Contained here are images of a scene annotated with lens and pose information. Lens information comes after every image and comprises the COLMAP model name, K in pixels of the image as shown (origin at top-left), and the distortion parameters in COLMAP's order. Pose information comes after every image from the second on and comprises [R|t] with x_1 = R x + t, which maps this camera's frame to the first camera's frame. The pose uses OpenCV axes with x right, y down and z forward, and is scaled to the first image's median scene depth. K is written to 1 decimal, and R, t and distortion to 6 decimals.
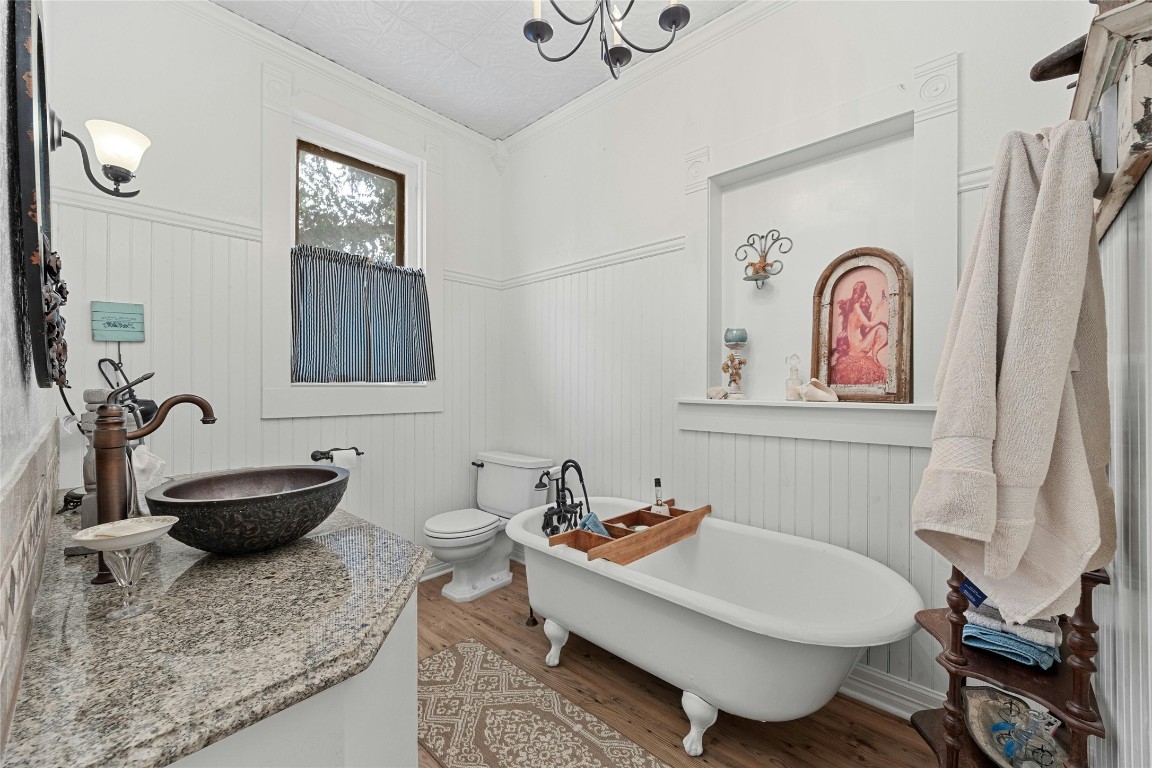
lens RADIAL K [[457.9, 0, 577.2], [0, 457.9, 378.4], [0, 0, 1]] dist [-0.002976, -0.000118]
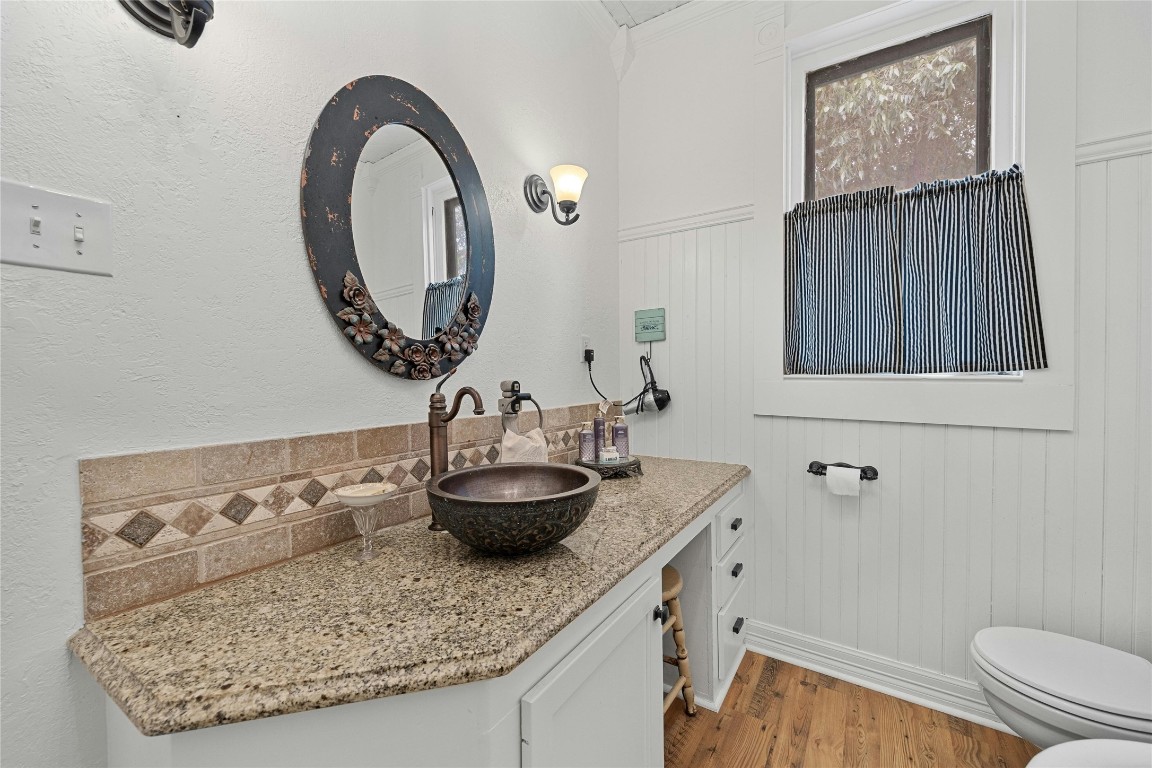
lens RADIAL K [[457.9, 0, 577.2], [0, 457.9, 378.4], [0, 0, 1]] dist [-0.002976, -0.000118]
pose [[0.166754, 0.006910, -0.985974, 0.168115], [0.012434, 0.999881, 0.009111, 0.004873], [0.985920, -0.013779, 0.166649, 0.612142]]
